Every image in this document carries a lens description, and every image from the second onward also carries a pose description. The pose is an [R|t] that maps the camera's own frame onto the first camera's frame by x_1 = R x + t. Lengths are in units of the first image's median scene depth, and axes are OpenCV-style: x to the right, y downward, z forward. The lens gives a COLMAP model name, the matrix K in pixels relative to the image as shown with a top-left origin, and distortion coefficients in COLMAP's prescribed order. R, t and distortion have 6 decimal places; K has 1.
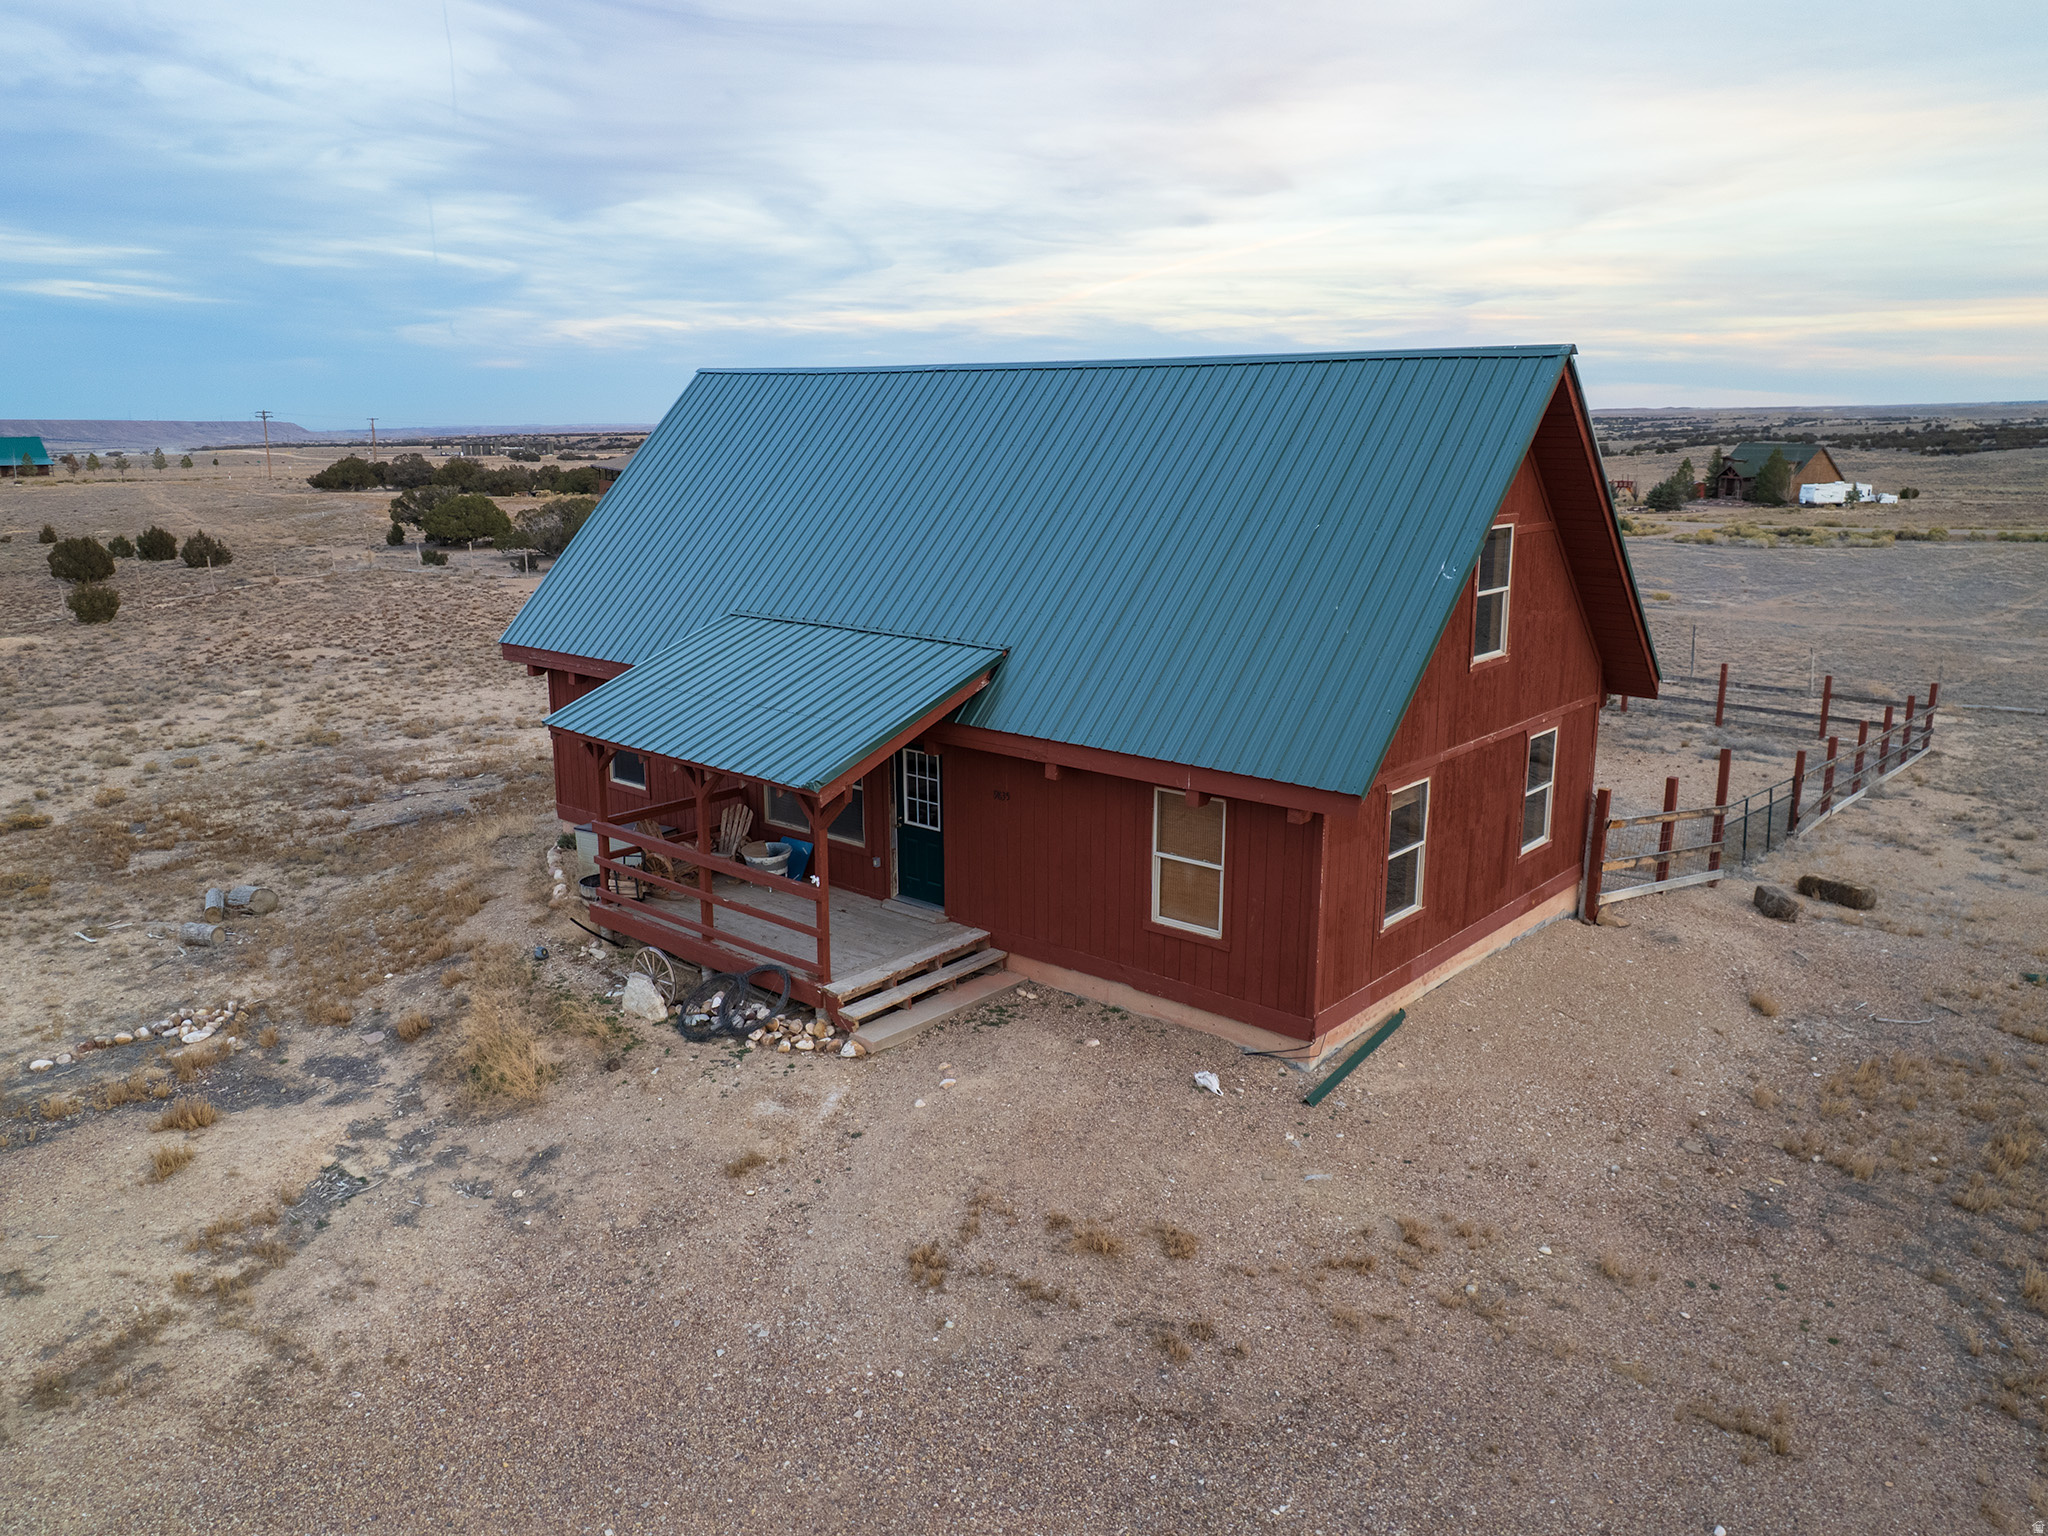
lens RADIAL K [[1513.4, 0, 1024.0], [0, 1513.4, 768.0], [0, 0, 1]] dist [-0.089028, 0.118927]
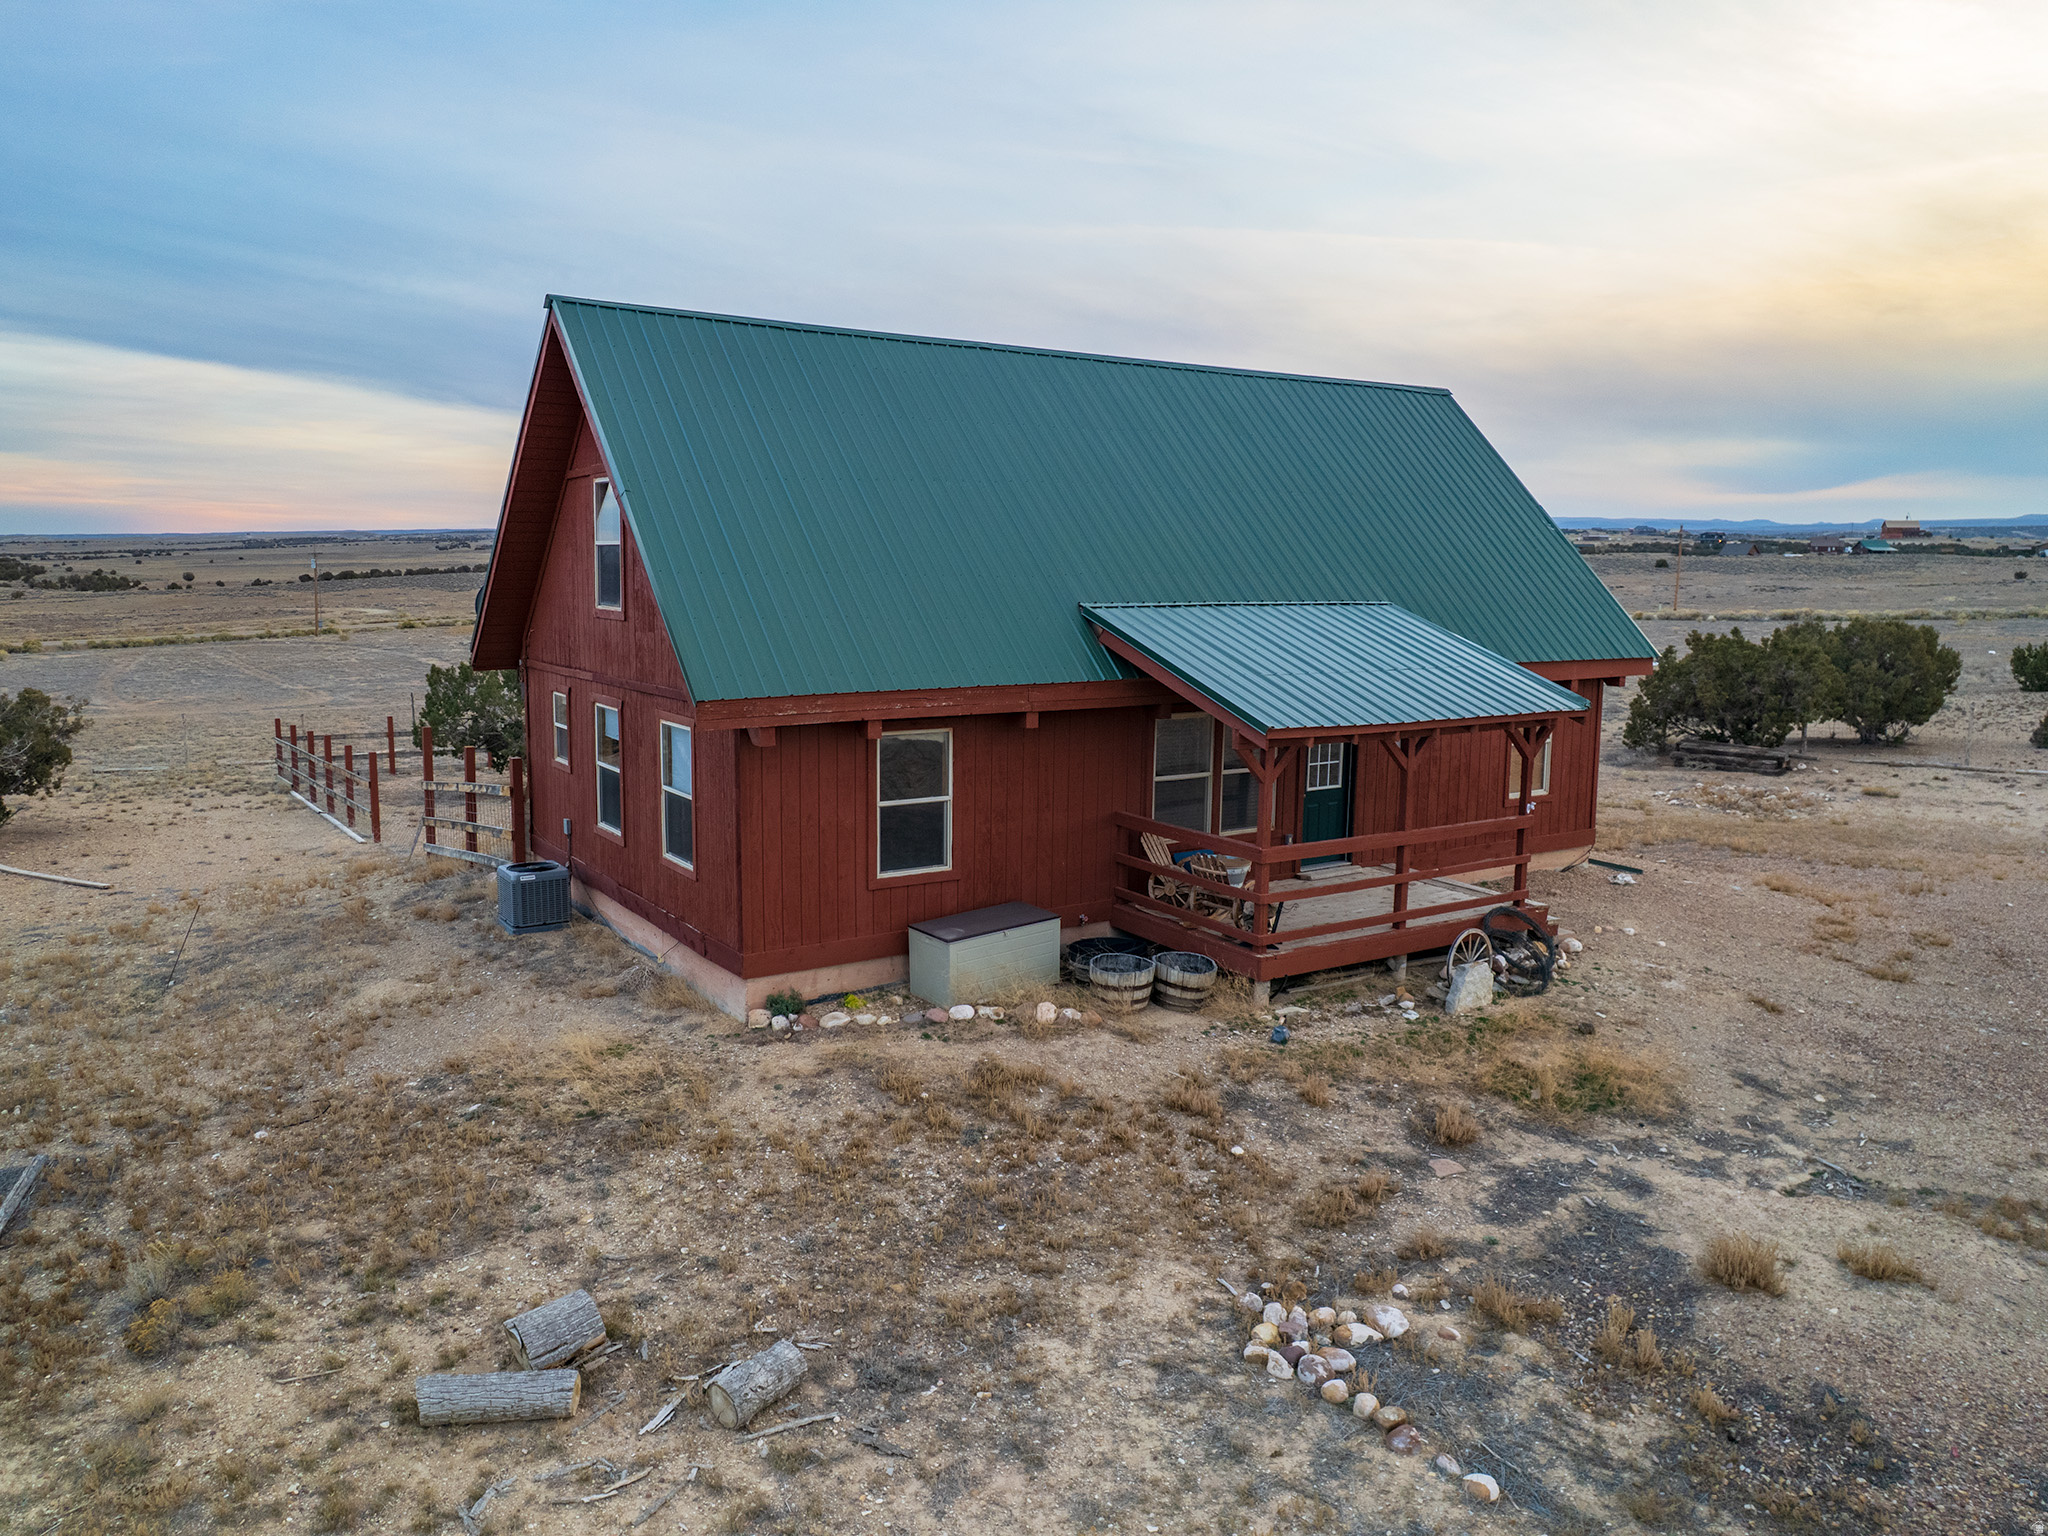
lens RADIAL K [[1513.4, 0, 1024.0], [0, 1513.4, 768.0], [0, 0, 1]] dist [-0.089028, 0.118927]
pose [[0.275272, -0.138027, 0.951406, -1.286912], [0.219736, 0.972476, 0.077507, -0.114611], [-0.935918, 0.187723, 0.298024, 1.063898]]
